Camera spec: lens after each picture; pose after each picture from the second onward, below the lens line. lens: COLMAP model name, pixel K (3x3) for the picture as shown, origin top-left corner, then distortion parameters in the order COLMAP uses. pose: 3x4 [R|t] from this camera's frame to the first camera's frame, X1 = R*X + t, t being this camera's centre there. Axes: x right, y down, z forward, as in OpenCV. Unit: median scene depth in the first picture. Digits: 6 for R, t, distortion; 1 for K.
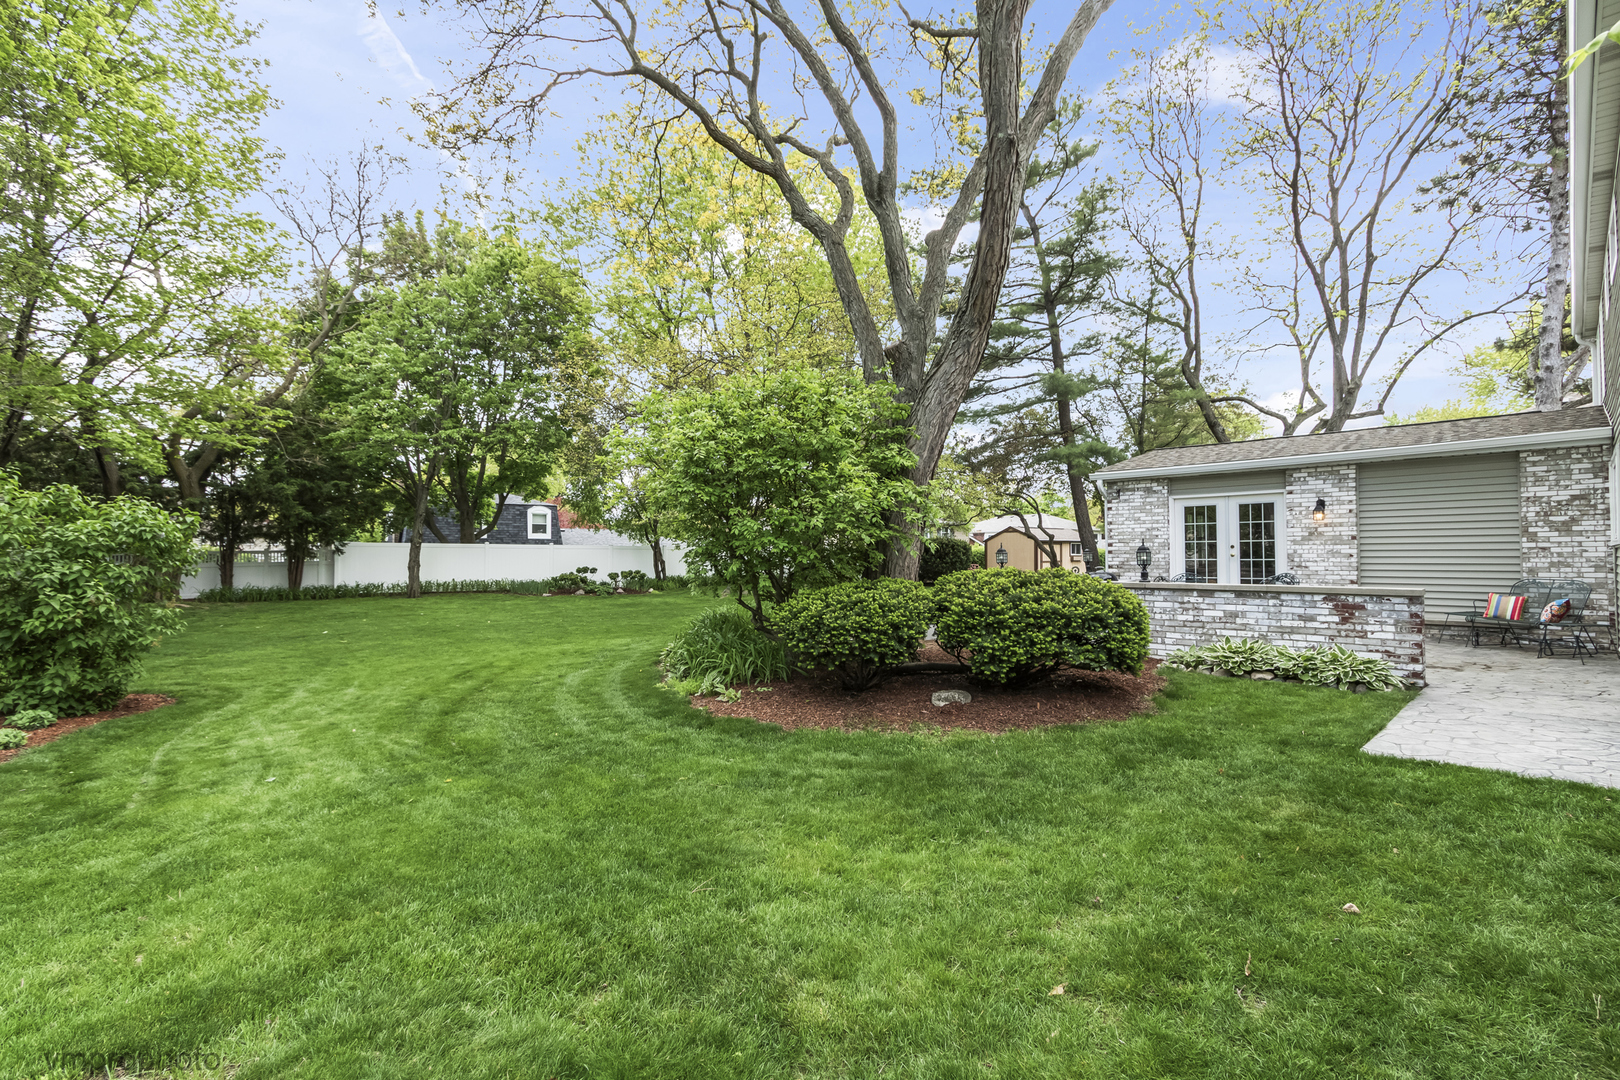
lens RADIAL K [[738.7, 0, 796.6], [0, 738.7, 547.5], [0, 0, 1]] dist [0.002763, -0.001793]
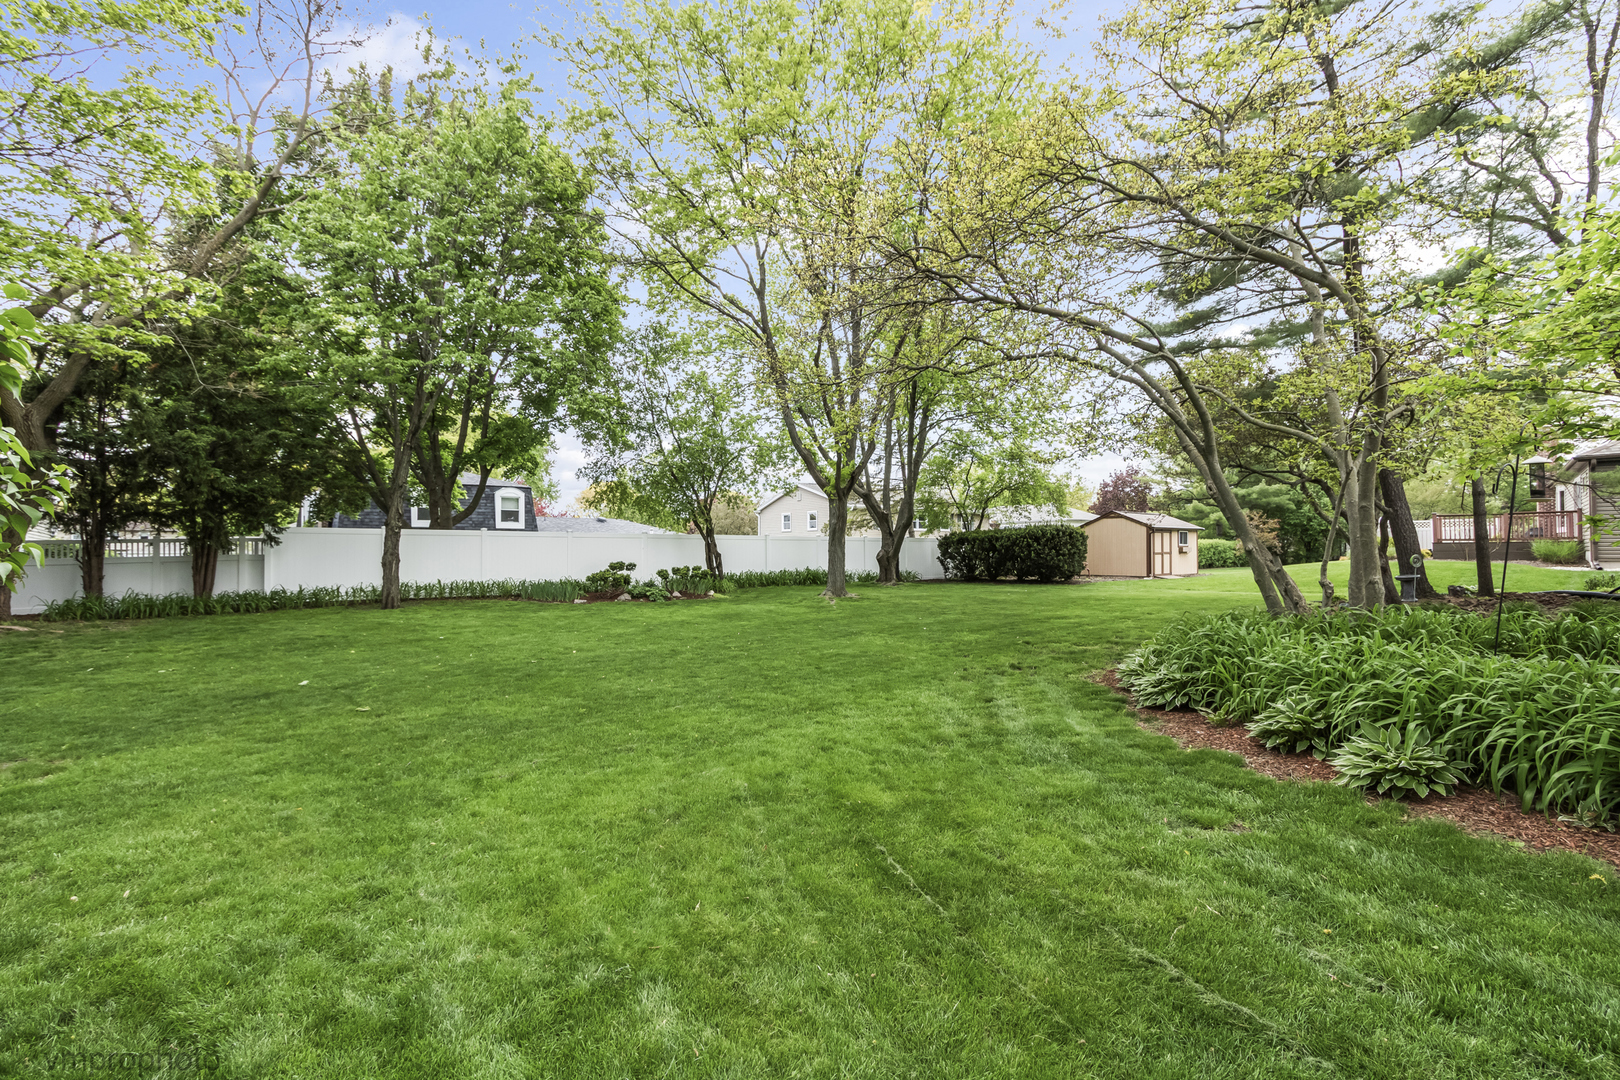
lens RADIAL K [[738.7, 0, 797.3], [0, 738.7, 555.3], [0, 0, 1]] dist [0.002763, -0.001793]
pose [[0.993913, -0.003607, 0.110106, -0.239038], [0.001763, 0.999857, 0.016840, 0.008956], [-0.110151, -0.016543, 0.993777, 0.302688]]
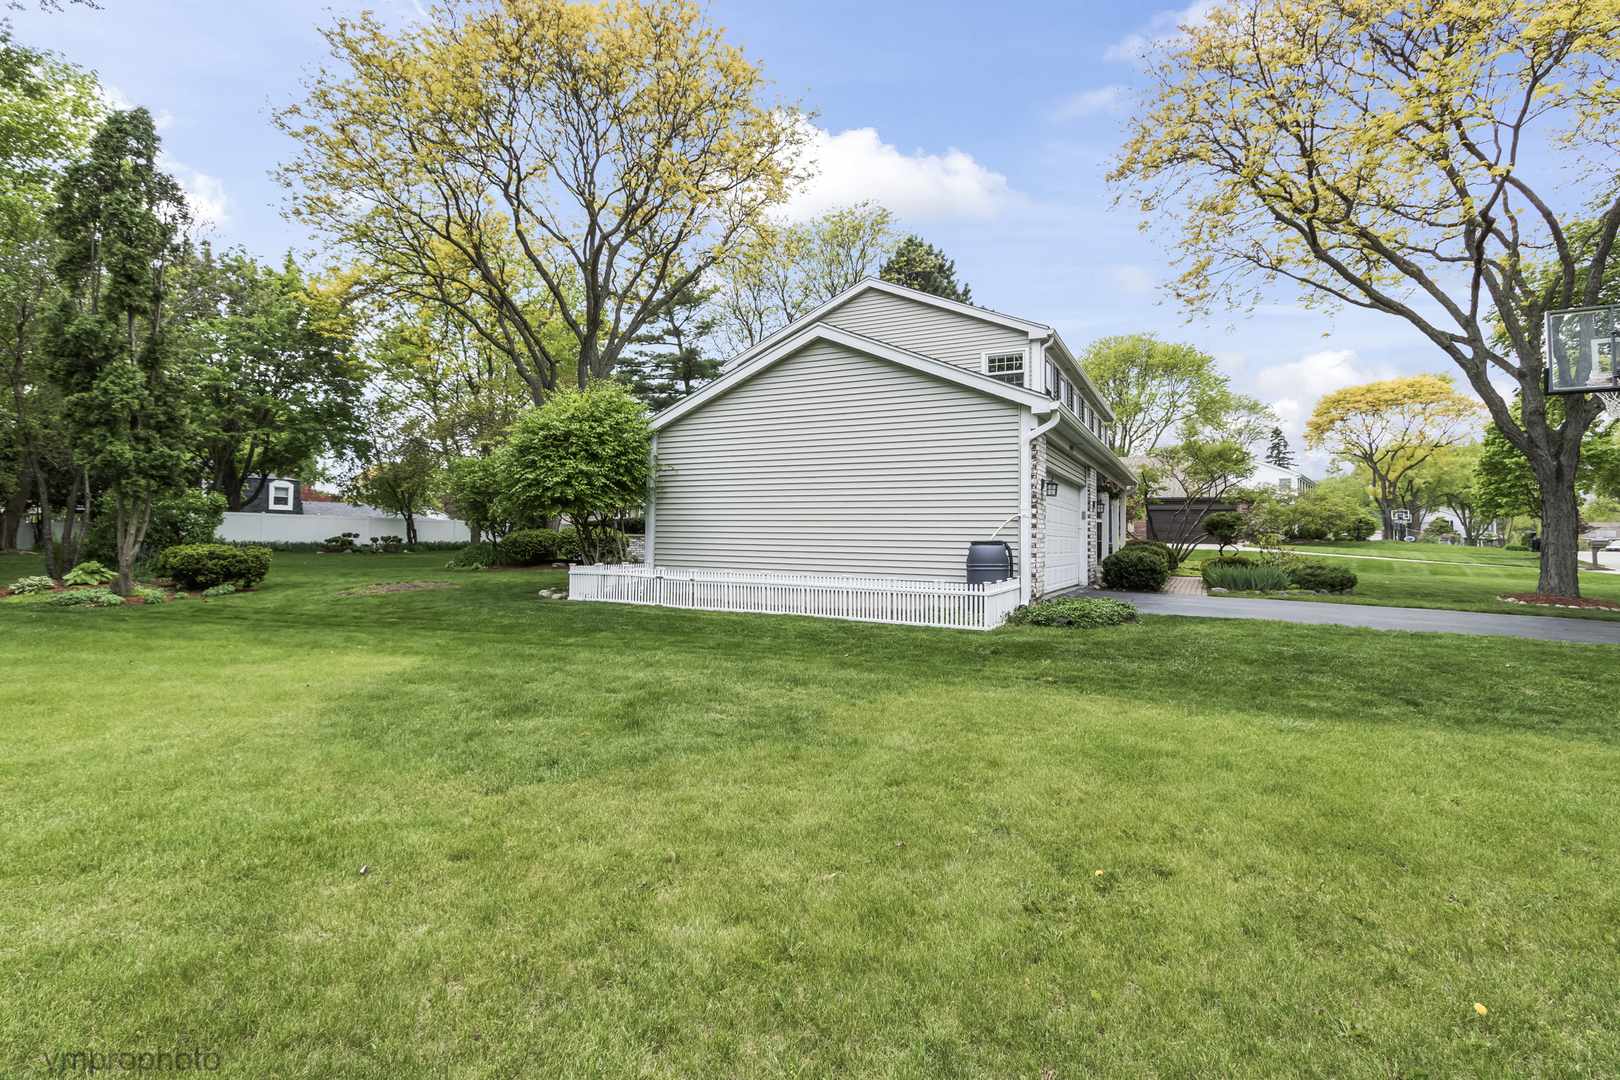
lens RADIAL K [[738.7, 0, 804.7], [0, 738.7, 530.6], [0, 0, 1]] dist [0.002763, -0.001793]
pose [[0.937414, 0.024779, 0.347333, 0.024322], [-0.024876, 0.999682, -0.004180, 0.009610], [-0.347326, -0.004722, 0.937732, -0.665330]]
